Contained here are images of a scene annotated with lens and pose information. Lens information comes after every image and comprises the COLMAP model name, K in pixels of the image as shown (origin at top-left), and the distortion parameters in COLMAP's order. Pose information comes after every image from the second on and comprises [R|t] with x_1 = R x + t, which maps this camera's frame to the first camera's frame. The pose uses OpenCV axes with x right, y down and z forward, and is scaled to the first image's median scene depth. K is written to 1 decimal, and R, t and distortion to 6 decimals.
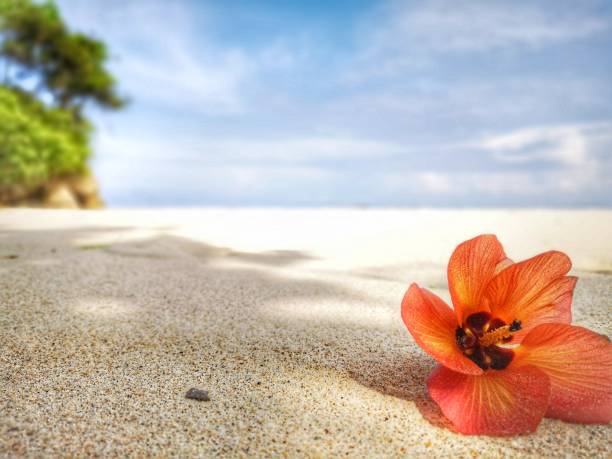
lens RADIAL K [[494.8, 0, 306.3], [0, 494.8, 211.2], [0, 0, 1]] dist [0.060142, -0.111189]
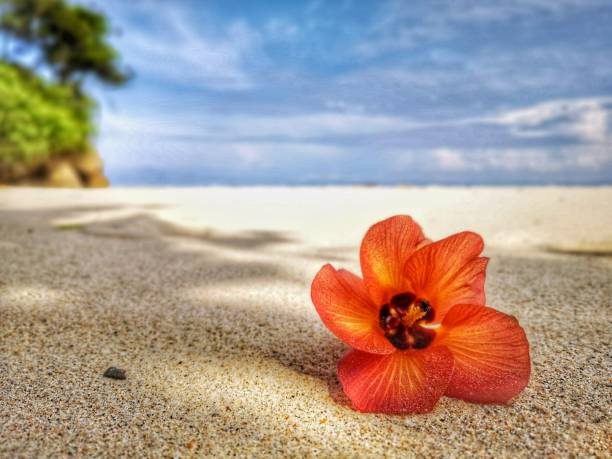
lens RADIAL K [[511.4, 0, 306.1], [0, 511.4, 203.5], [0, 0, 1]] dist [0.048151, -0.094192]
pose [[0.999872, -0.001772, -0.015896, 0.168966], [0.002204, 0.999627, 0.027216, -0.005348], [0.015842, -0.027248, 0.999503, -0.030855]]
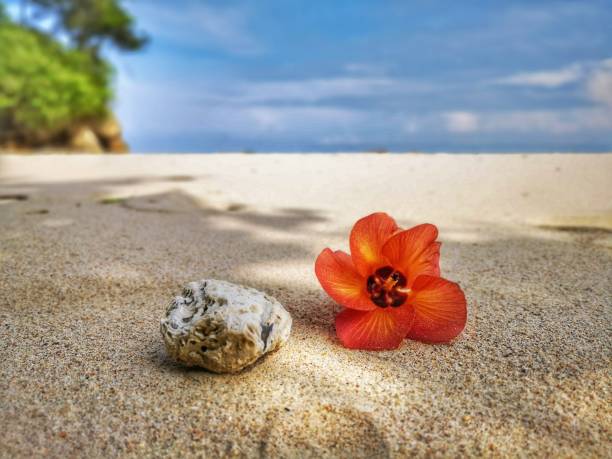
lens RADIAL K [[494.8, 0, 306.3], [0, 494.8, 211.2], [0, 0, 1]] dist [0.060142, -0.111189]
pose [[0.999126, -0.000349, -0.041805, 0.189262], [0.005213, 0.993201, 0.116294, -0.108221], [0.041480, -0.116410, 0.992335, -0.343980]]
